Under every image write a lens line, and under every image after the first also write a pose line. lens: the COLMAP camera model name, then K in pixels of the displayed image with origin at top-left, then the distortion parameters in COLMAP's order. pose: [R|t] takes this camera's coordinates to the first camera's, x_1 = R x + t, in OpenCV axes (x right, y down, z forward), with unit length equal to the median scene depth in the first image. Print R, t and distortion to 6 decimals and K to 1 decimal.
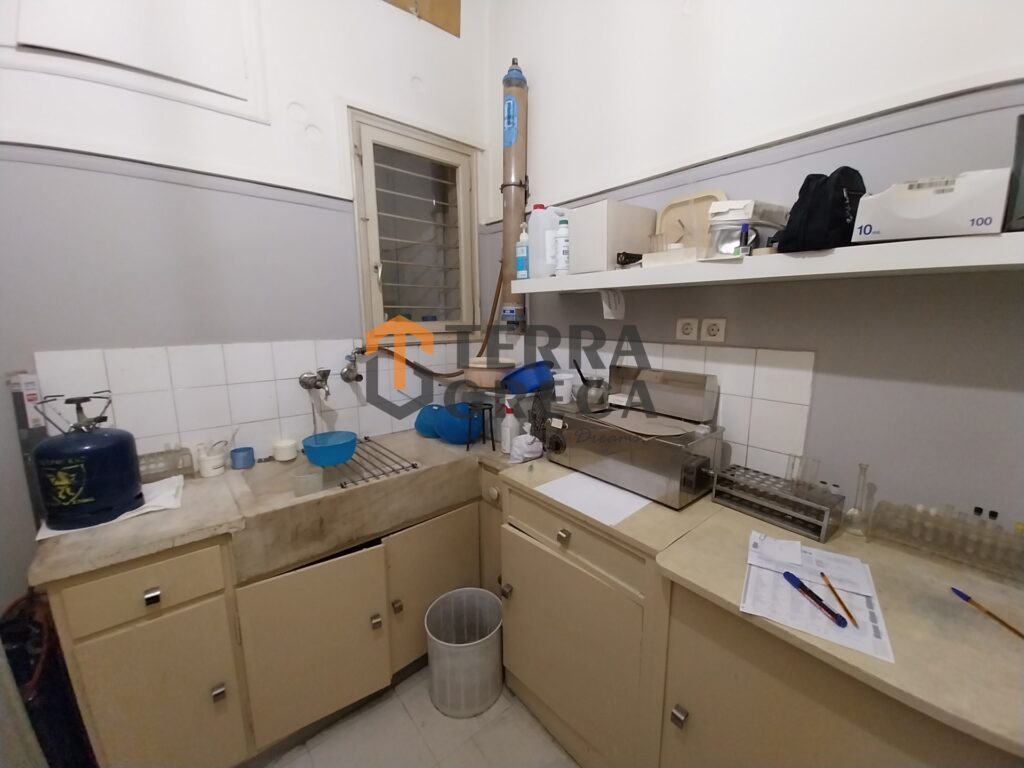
lens RADIAL K [[404.5, 0, 532.9], [0, 404.5, 383.0], [0, 0, 1]] dist [0.017048, -0.013951]
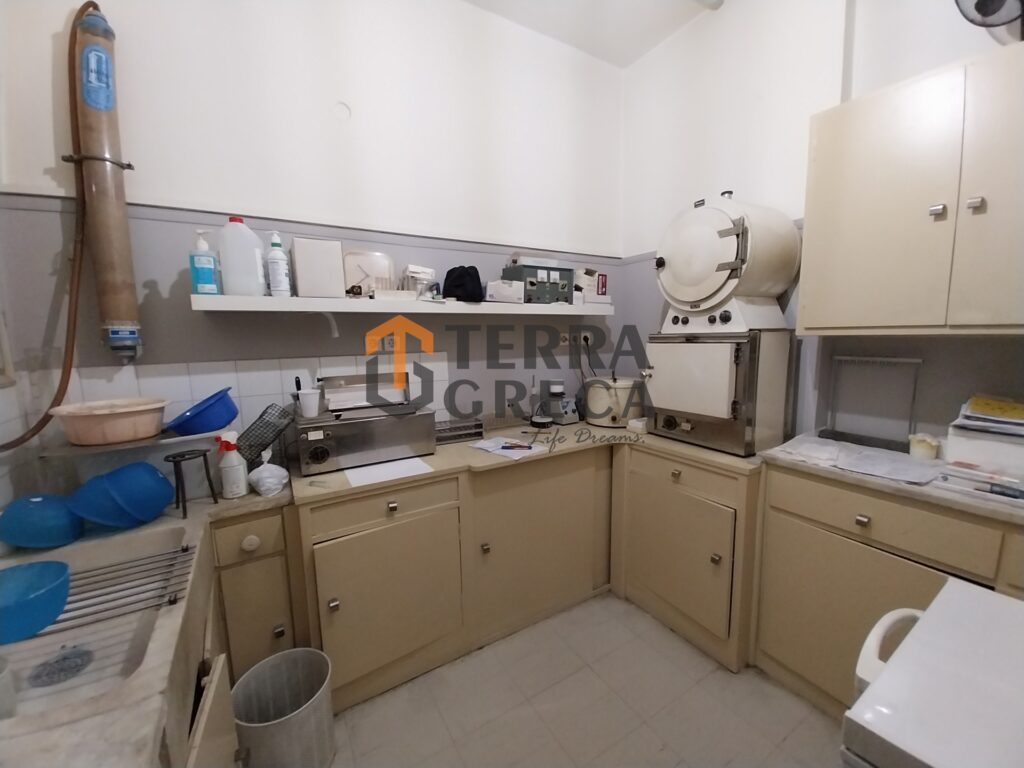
lens RADIAL K [[404.5, 0, 510.5], [0, 404.5, 384.1], [0, 0, 1]] dist [0.017048, -0.013951]
pose [[0.174966, -0.128199, 0.976193, -0.965141], [0.181835, 0.978639, 0.095929, -0.046240], [-0.967638, 0.160722, 0.194539, 0.307719]]
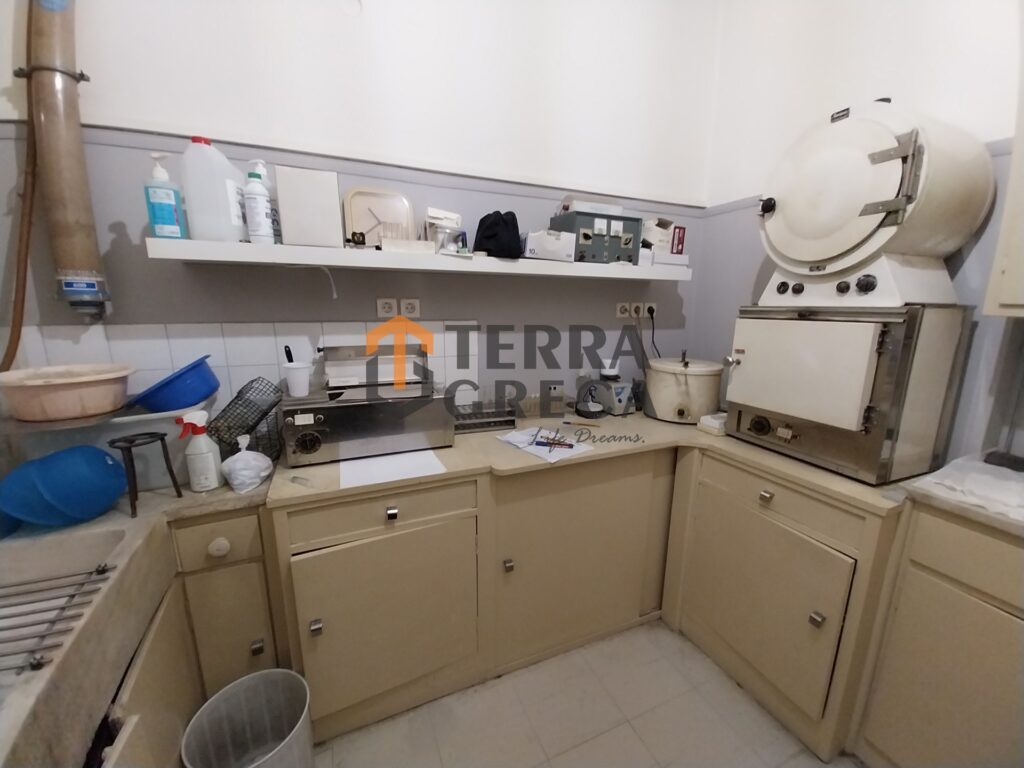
lens RADIAL K [[404.5, 0, 512.4], [0, 404.5, 384.4], [0, 0, 1]] dist [0.017048, -0.013951]
pose [[0.301316, -0.189078, 0.934590, -0.665872], [0.149087, 0.977430, 0.149678, -0.041237], [-0.941797, 0.094235, 0.322705, 0.327213]]
